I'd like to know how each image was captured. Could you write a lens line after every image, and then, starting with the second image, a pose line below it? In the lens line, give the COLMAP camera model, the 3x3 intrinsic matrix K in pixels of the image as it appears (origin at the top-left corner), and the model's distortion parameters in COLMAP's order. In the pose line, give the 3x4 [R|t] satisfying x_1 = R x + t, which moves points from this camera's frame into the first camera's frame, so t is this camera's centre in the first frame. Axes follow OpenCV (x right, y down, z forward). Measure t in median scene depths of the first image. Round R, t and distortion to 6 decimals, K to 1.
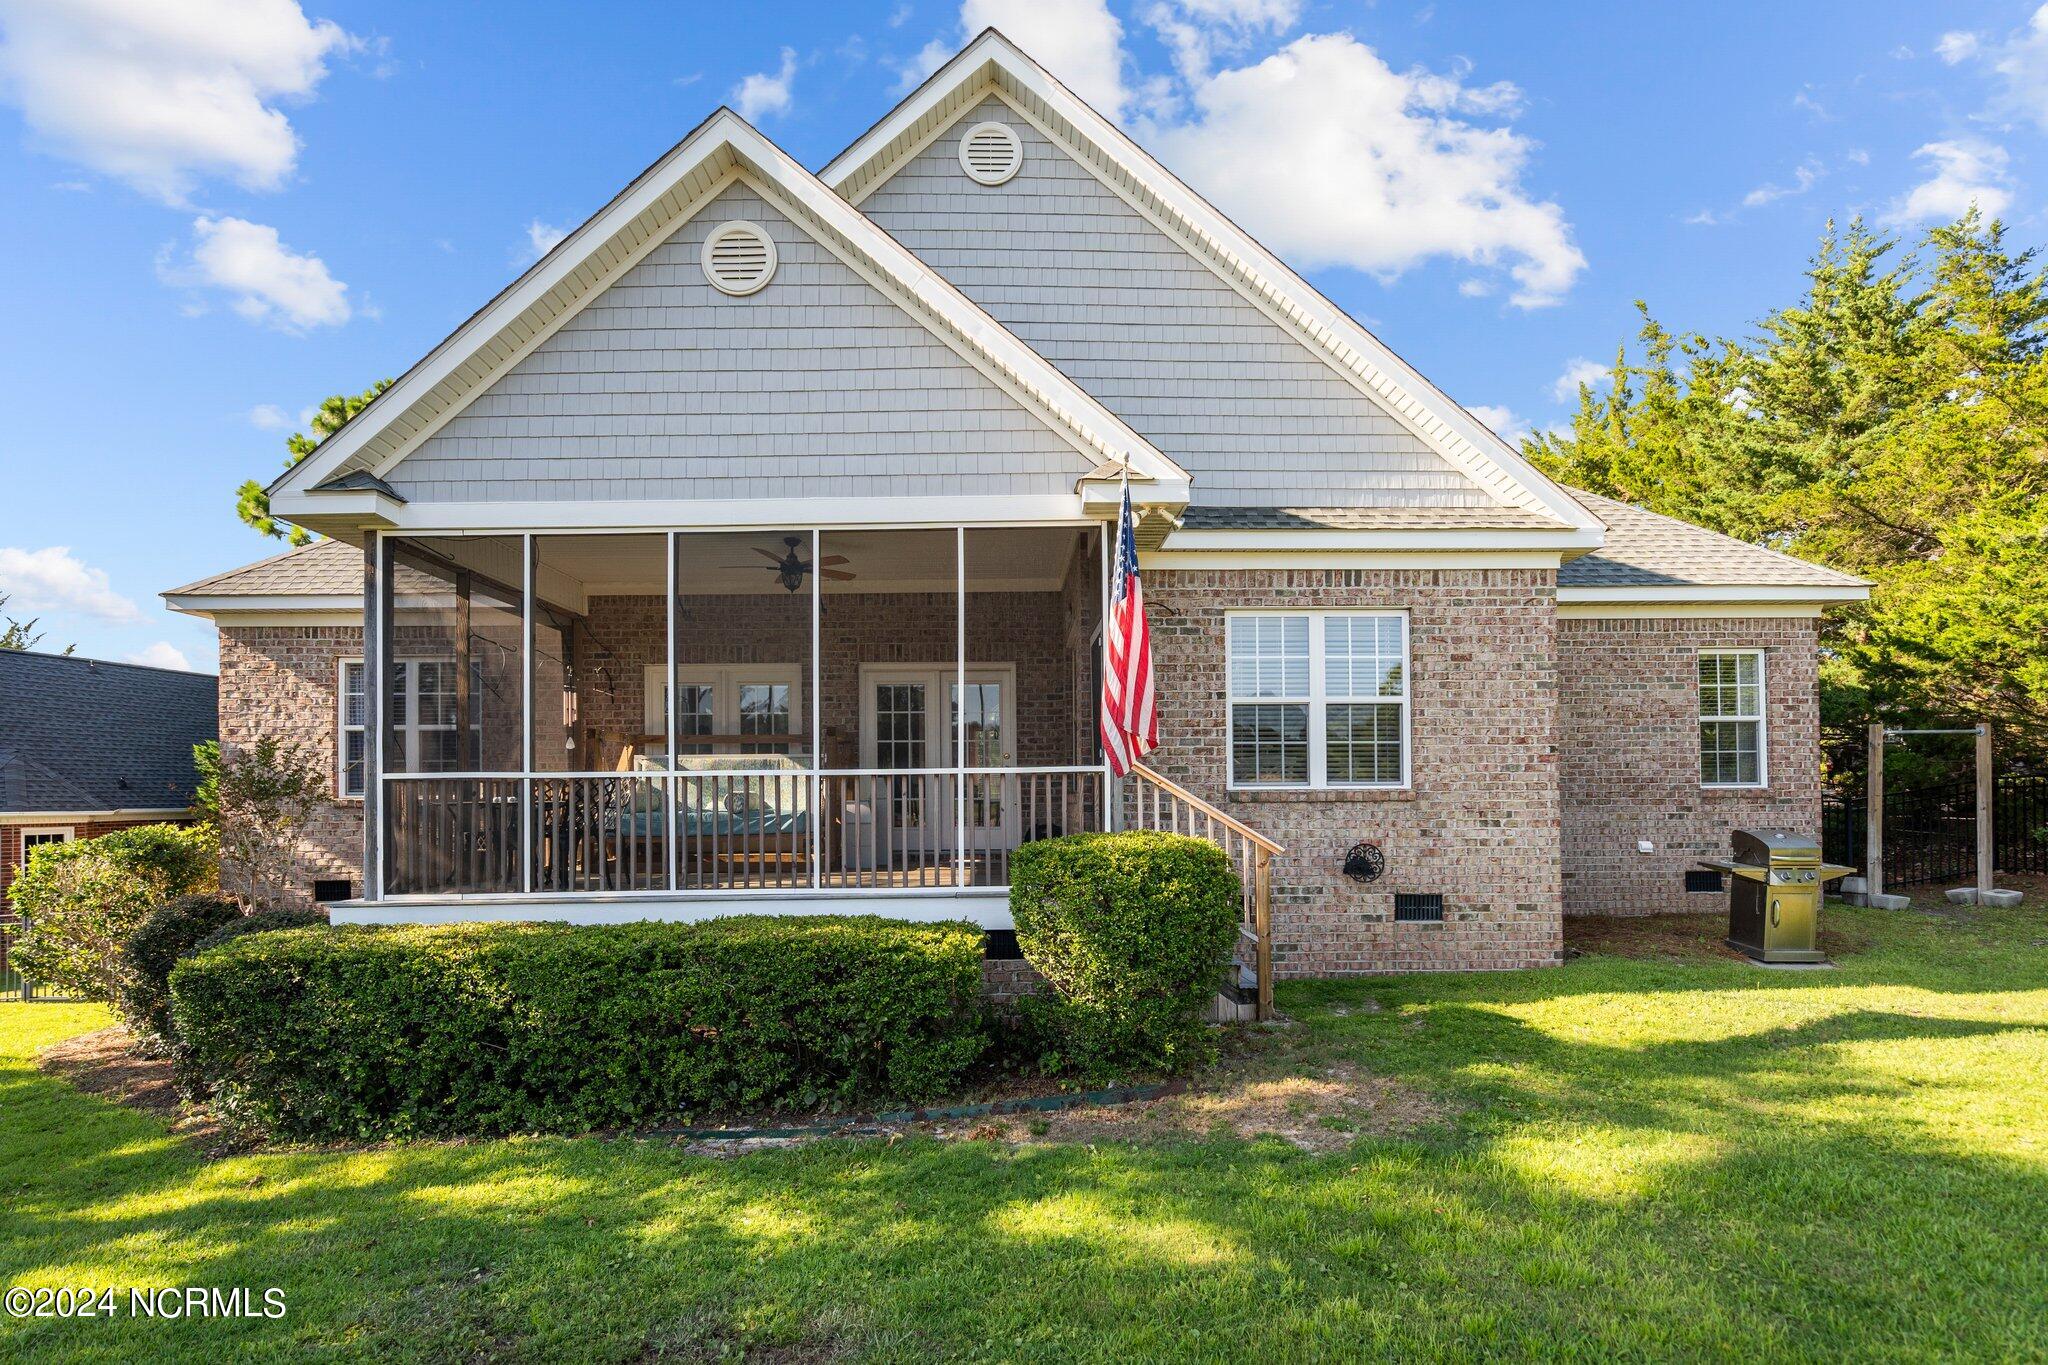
lens RADIAL K [[998.5, 0, 1024.2], [0, 998.5, 772.7], [0, 0, 1]] dist [0.005285, 0.000287]
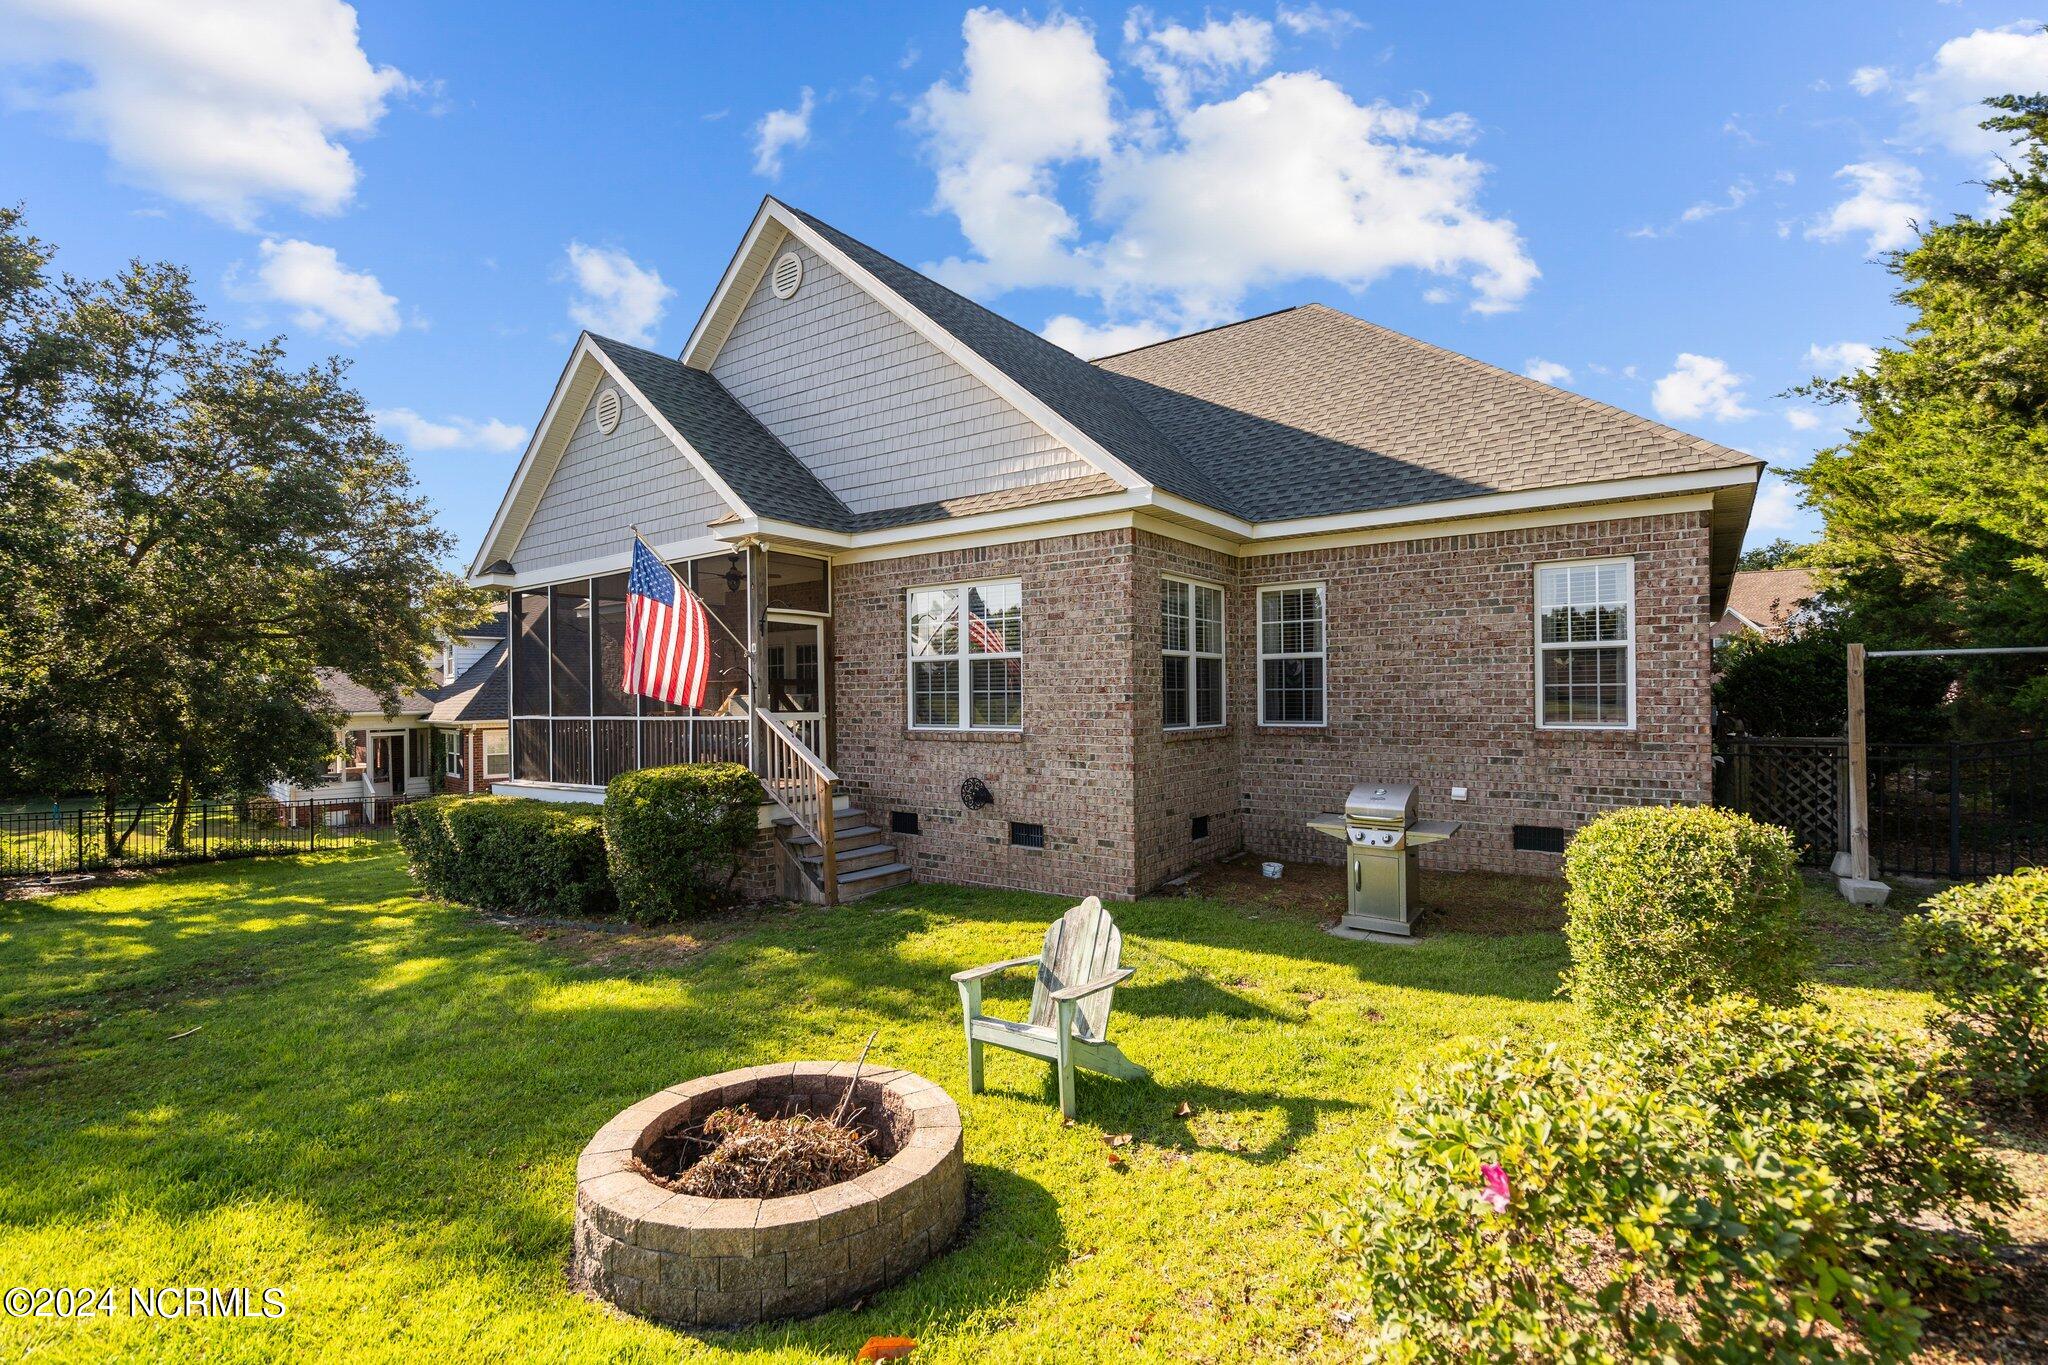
lens RADIAL K [[936.4, 0, 1024.0], [0, 936.4, 682.5], [0, 0, 1]] dist [-0.007014, -0.000081]
pose [[0.794898, -0.009623, -0.606667, 1.044410], [0.020134, 0.999742, 0.010522, -0.052461], [0.606409, -0.020579, 0.794887, 0.140936]]
